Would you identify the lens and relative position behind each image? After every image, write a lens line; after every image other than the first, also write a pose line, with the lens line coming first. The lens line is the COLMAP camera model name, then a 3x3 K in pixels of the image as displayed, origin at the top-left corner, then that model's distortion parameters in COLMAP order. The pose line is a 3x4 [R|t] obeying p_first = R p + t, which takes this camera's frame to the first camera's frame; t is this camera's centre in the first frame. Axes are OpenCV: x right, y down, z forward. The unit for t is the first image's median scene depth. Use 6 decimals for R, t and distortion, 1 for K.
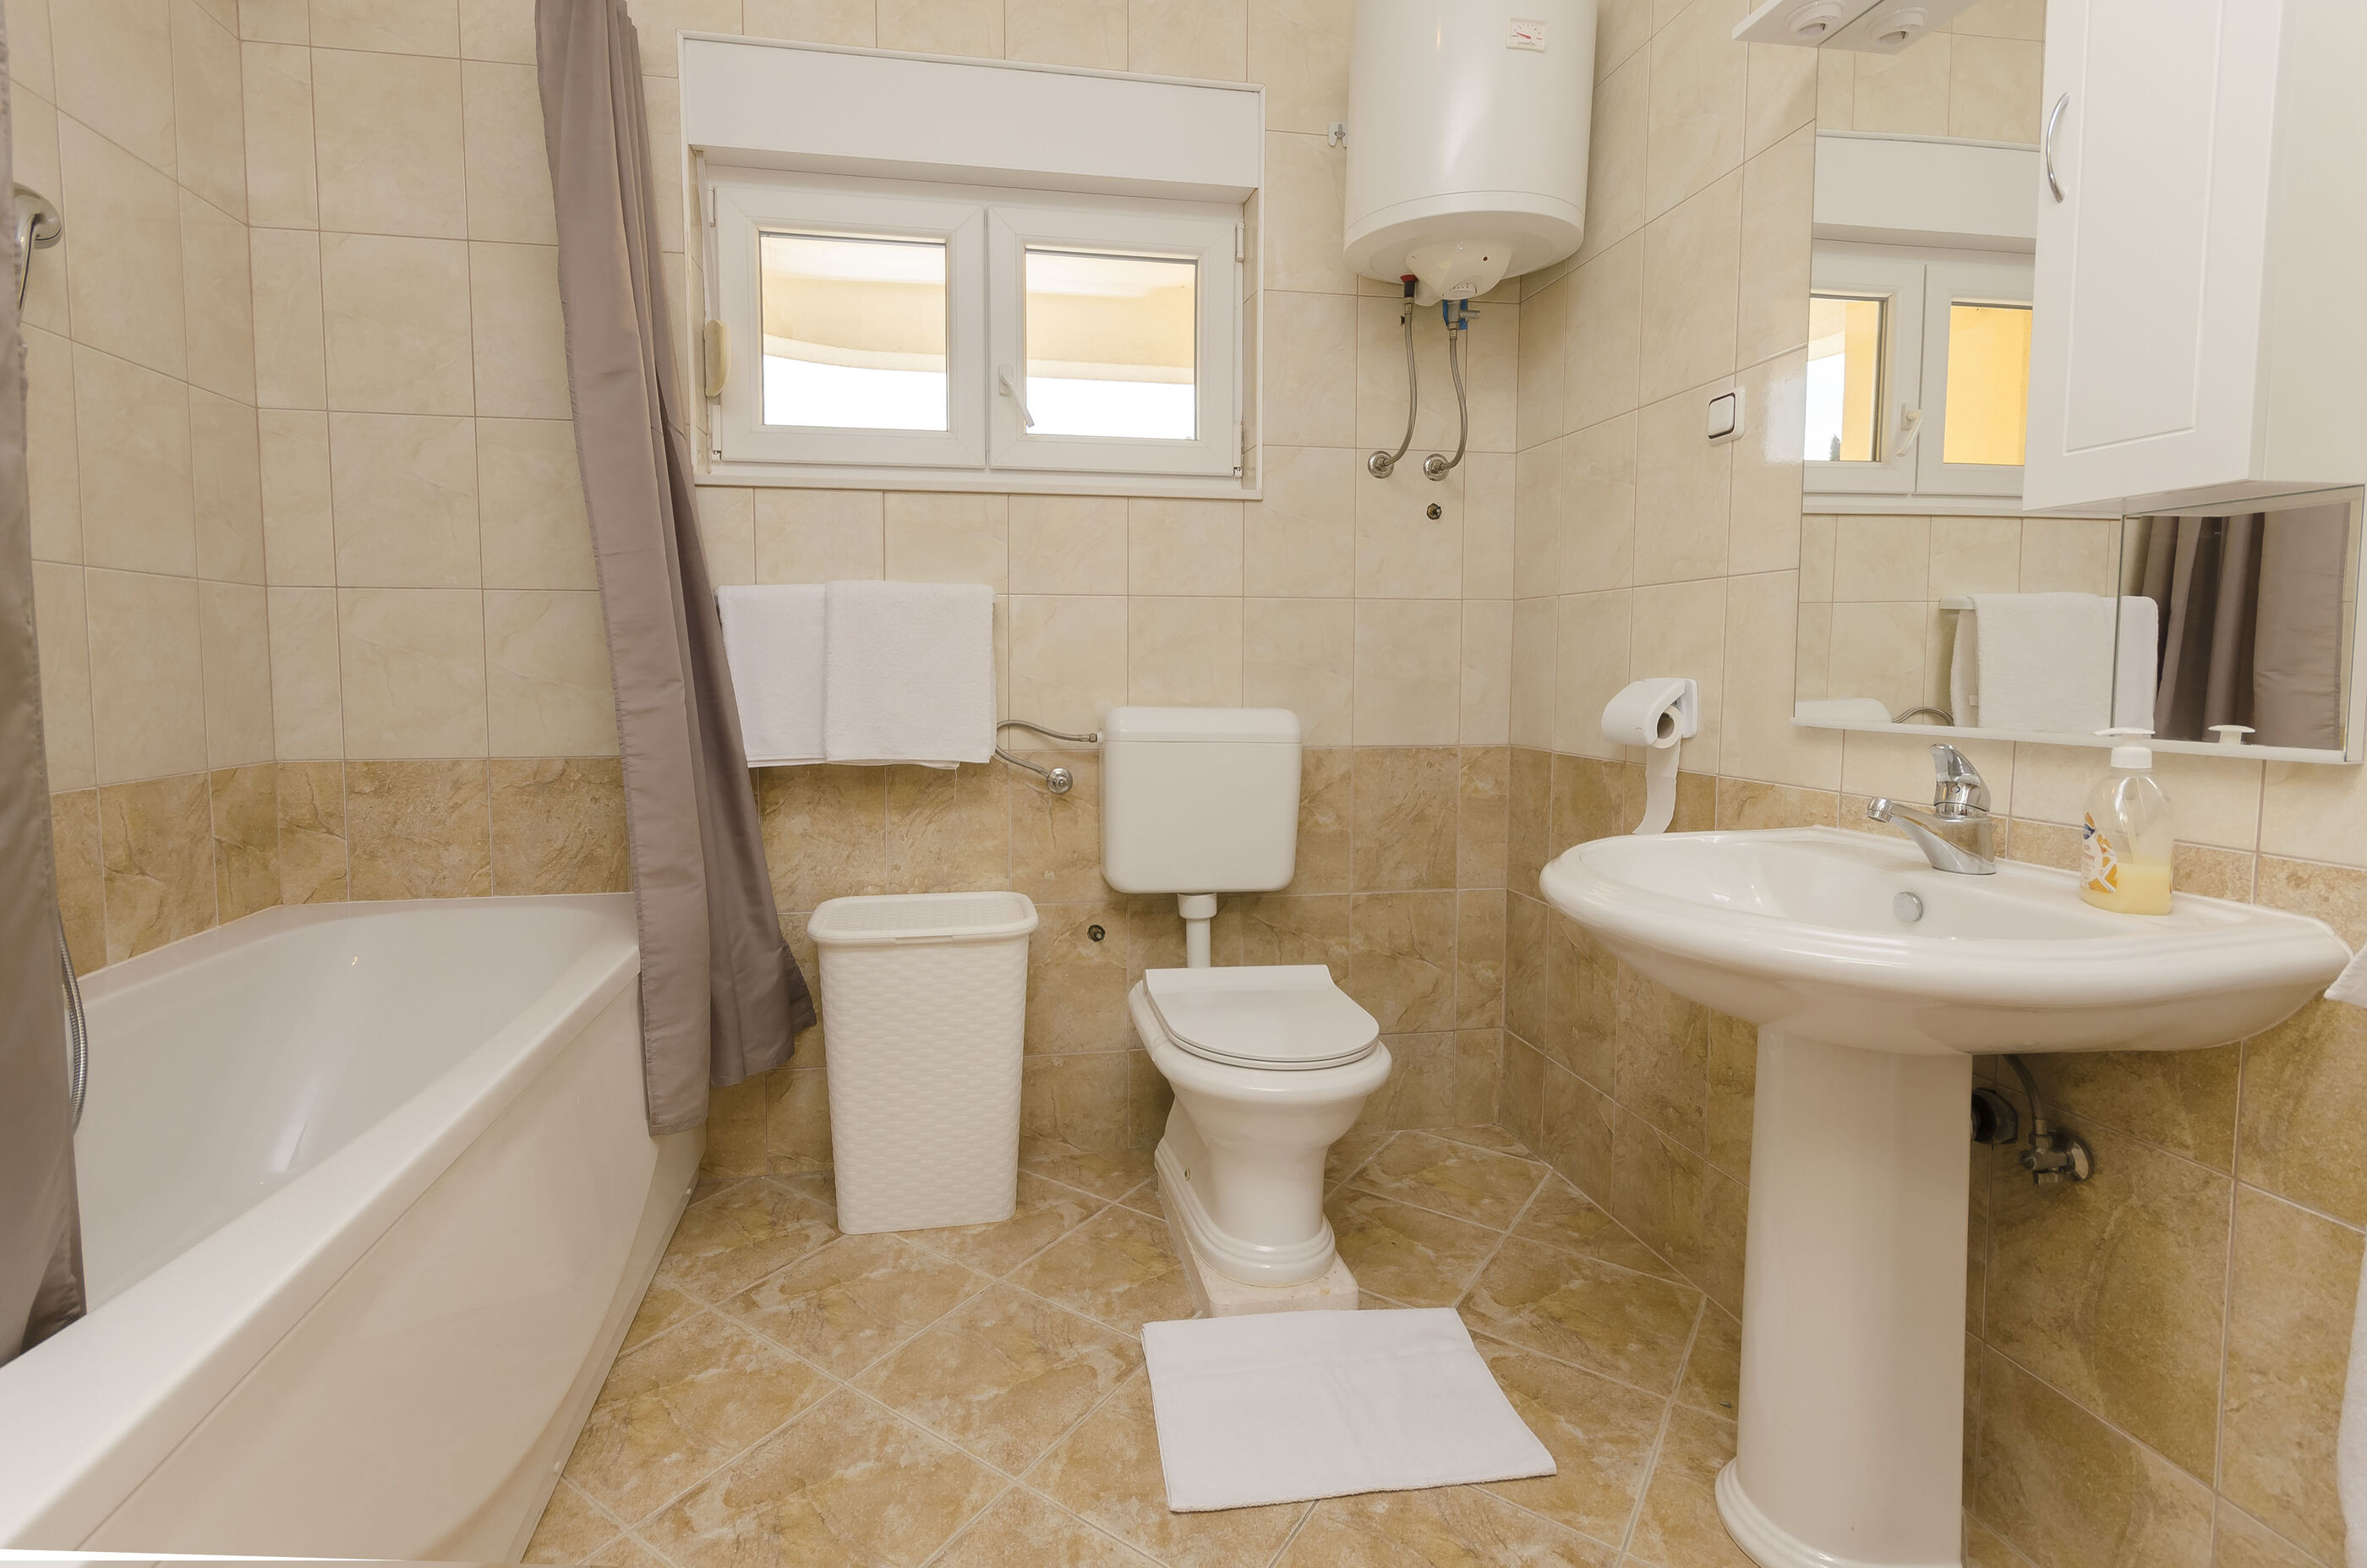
lens RADIAL K [[1117.0, 0, 1186.6], [0, 1117.0, 728.5], [0, 0, 1]] dist [0.000250, 0.001209]
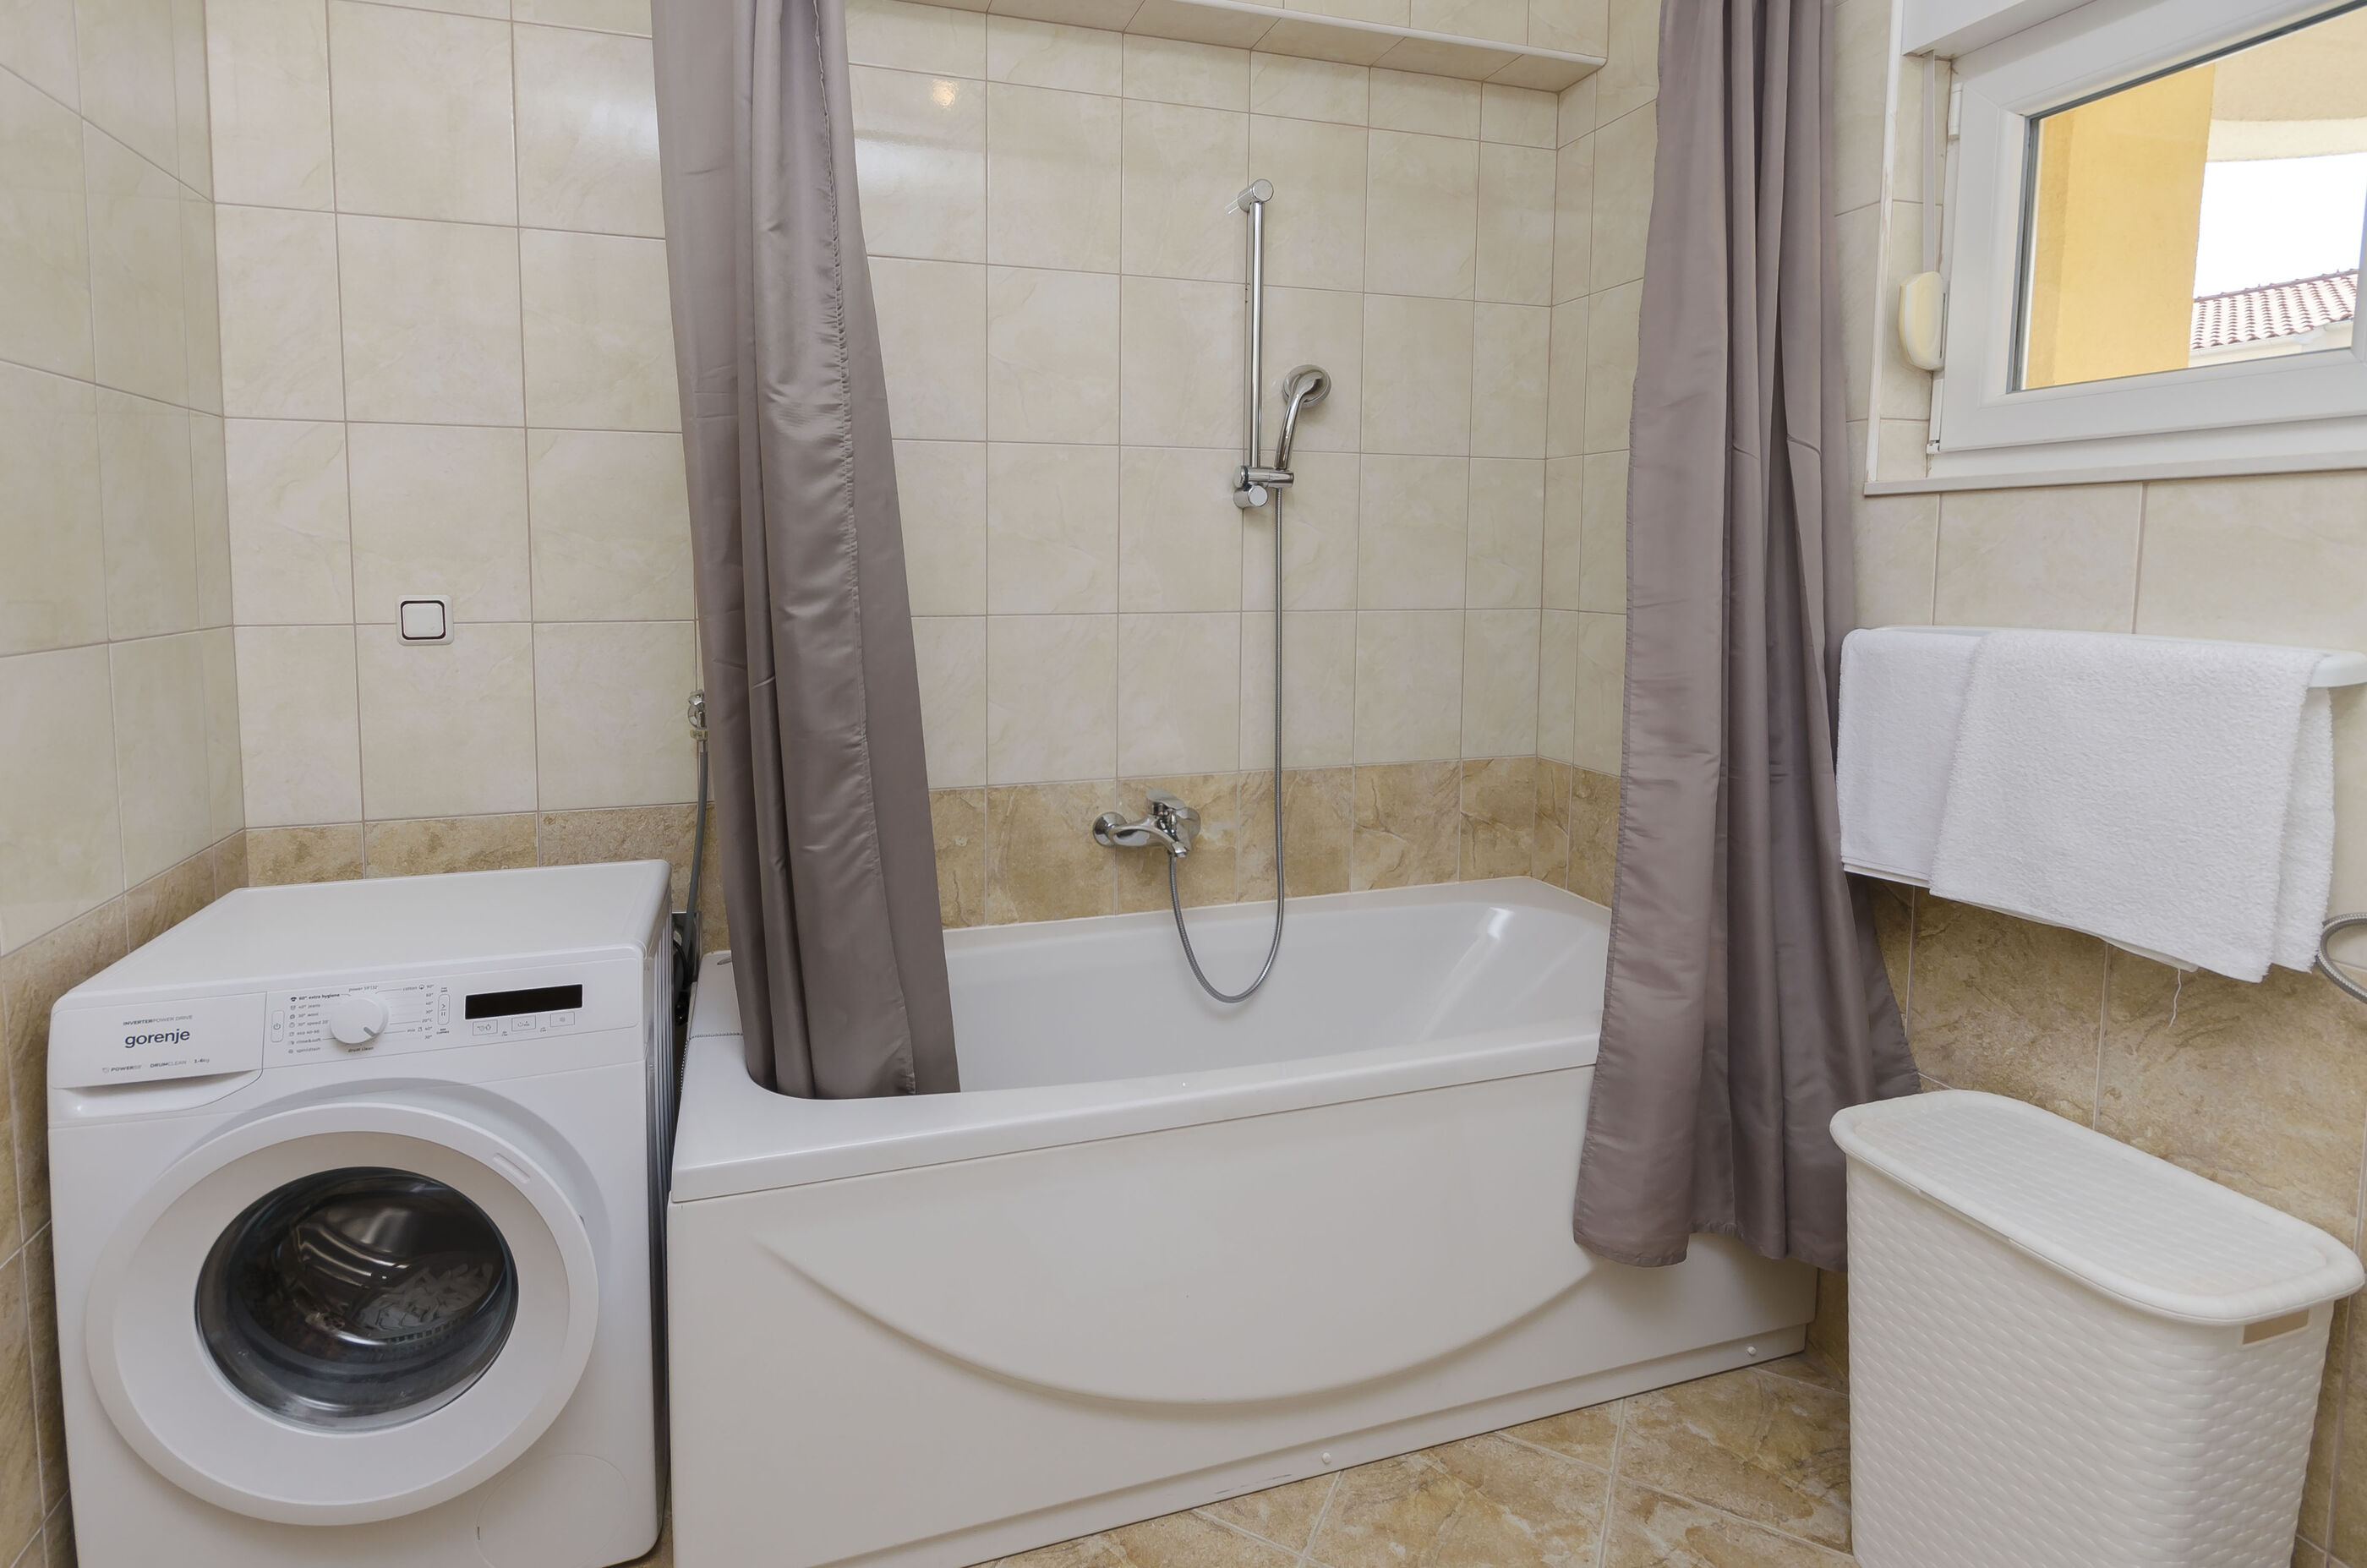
lens RADIAL K [[1117.2, 0, 1063.7], [0, 1117.2, 642.0], [0, 0, 1]] dist [0.002974, 0.000906]
pose [[0.093031, 0.070395, -0.993172, 0.300451], [-0.065601, 0.995763, 0.064434, -0.132405], [0.993500, 0.059159, 0.097255, 0.376910]]
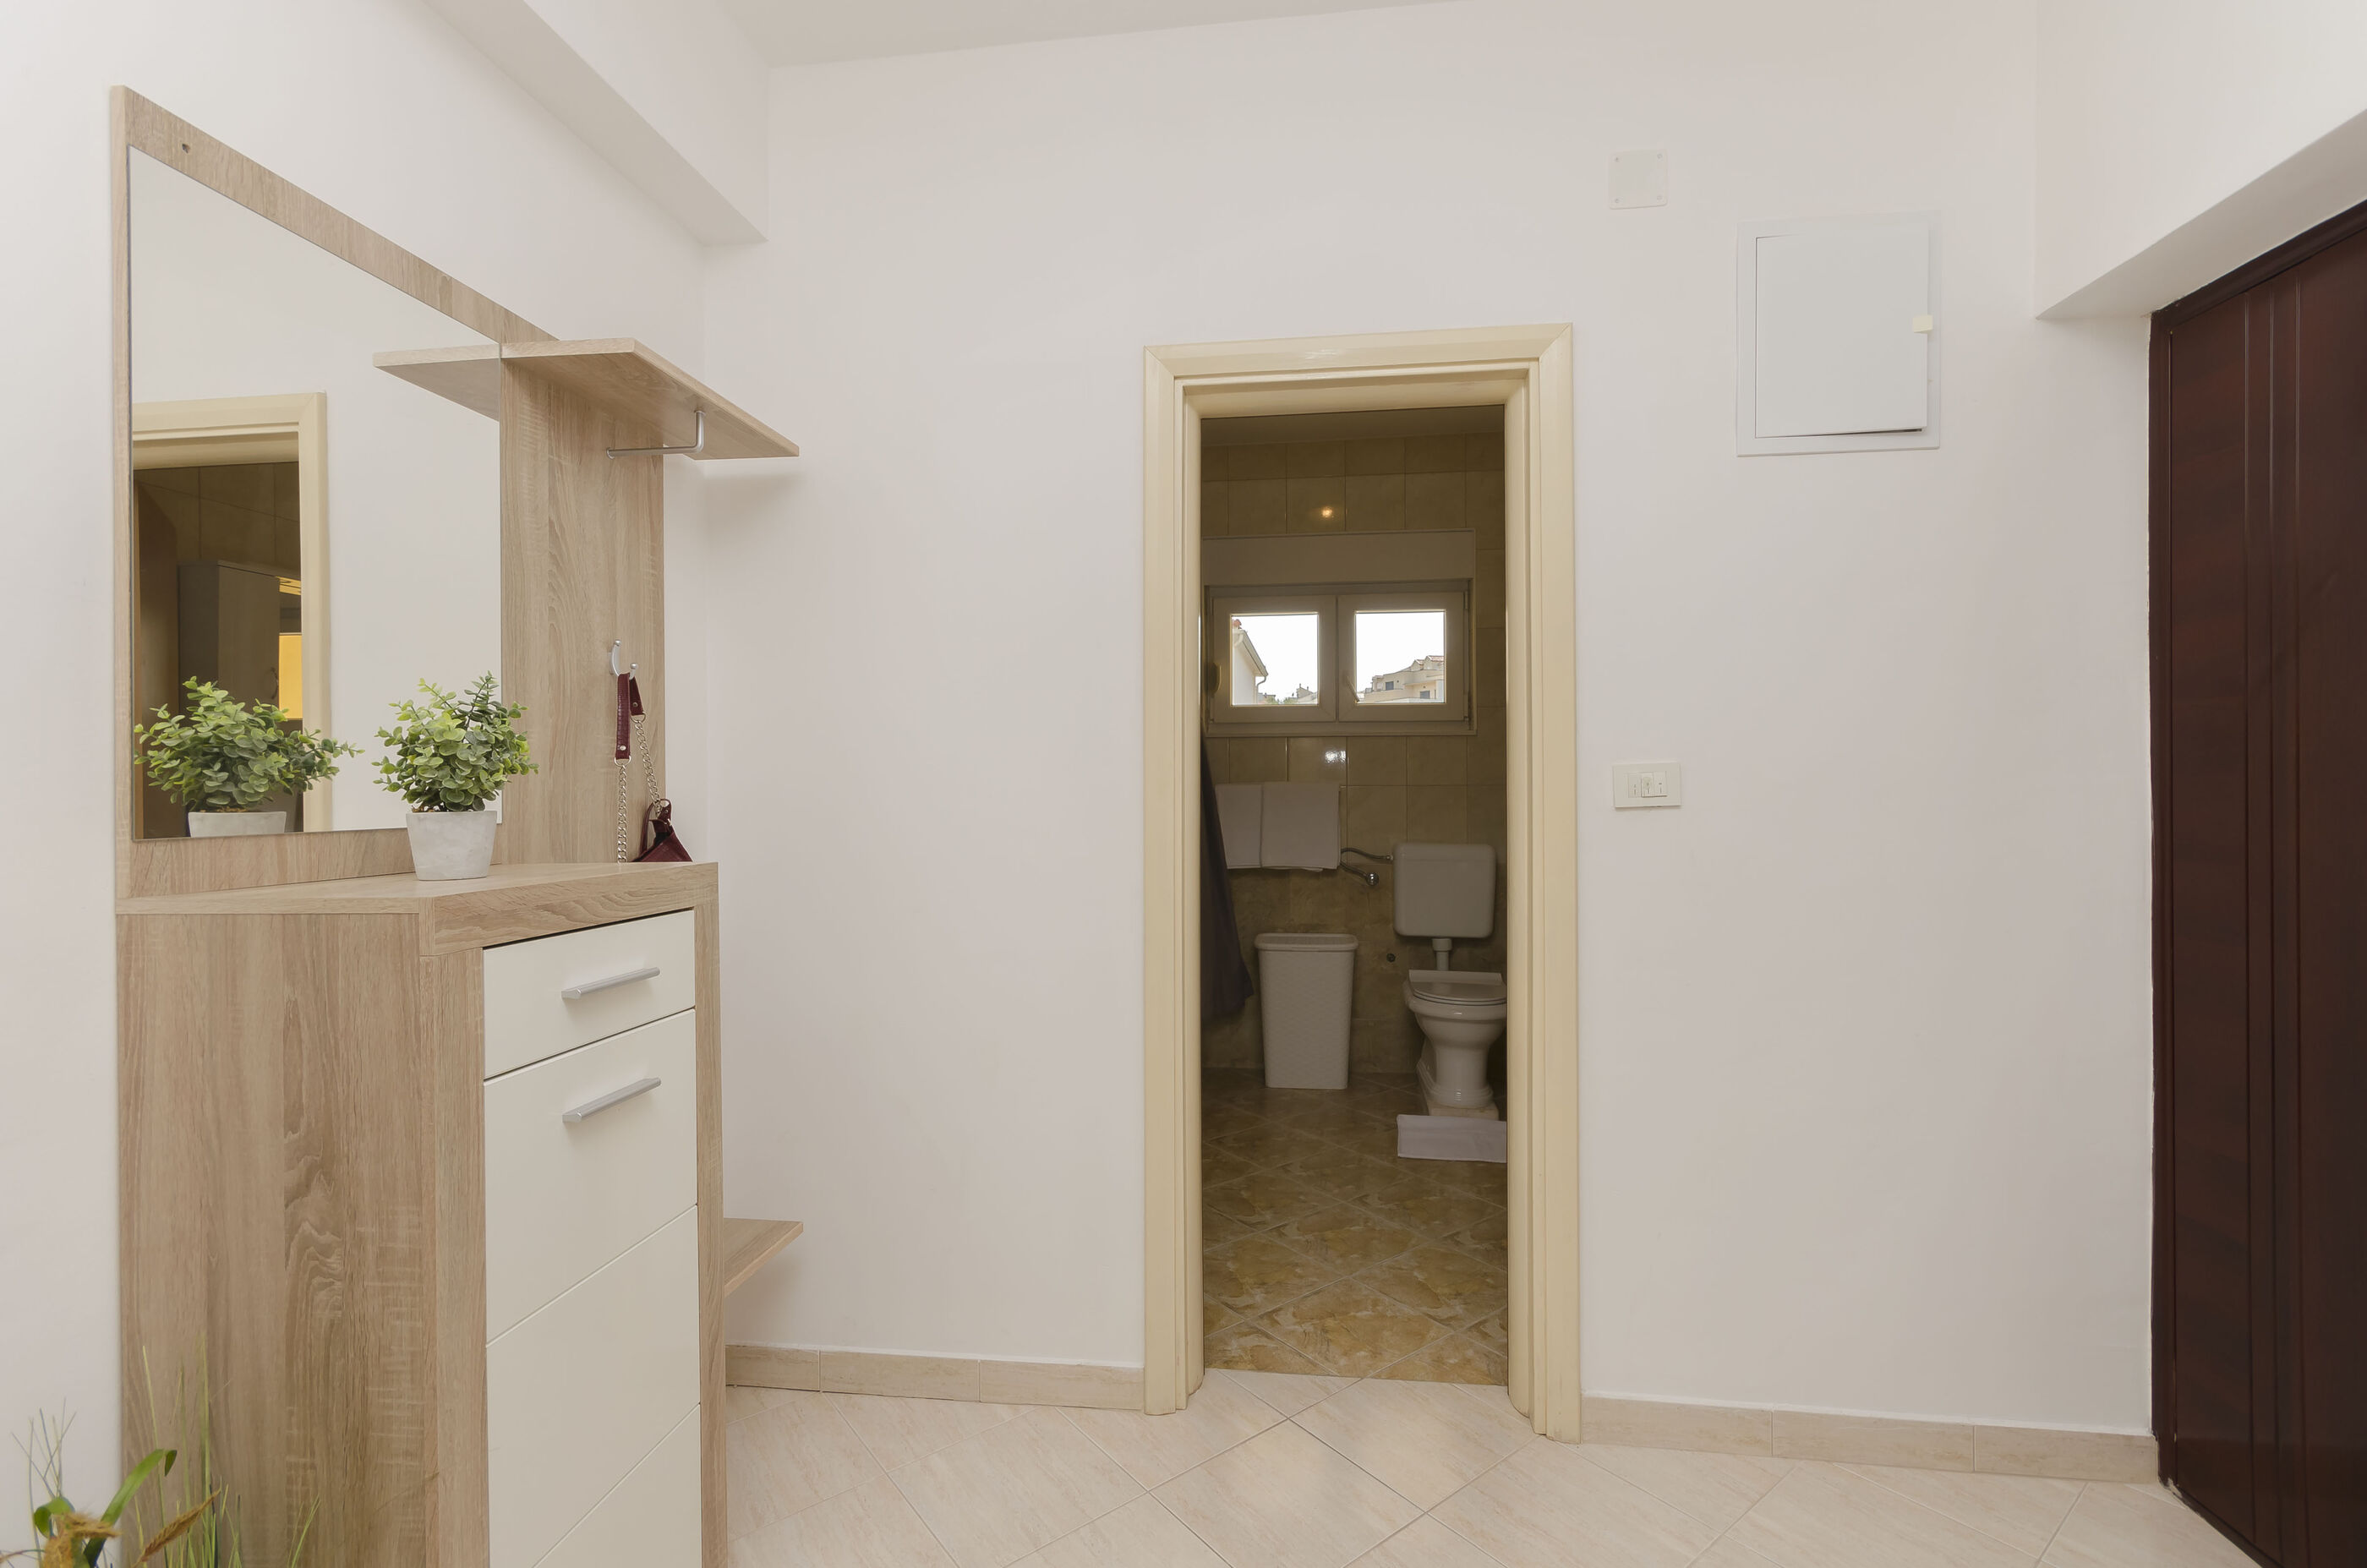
lens RADIAL K [[1030.4, 0, 1203.4], [0, 1030.4, 784.3], [0, 0, 1]] dist [0.001517, 0.000356]
pose [[0.948216, -0.005700, -0.317575, 0.198568], [-0.012181, 0.998451, -0.054292, -0.018756], [0.317393, 0.055349, 0.946678, -0.899955]]
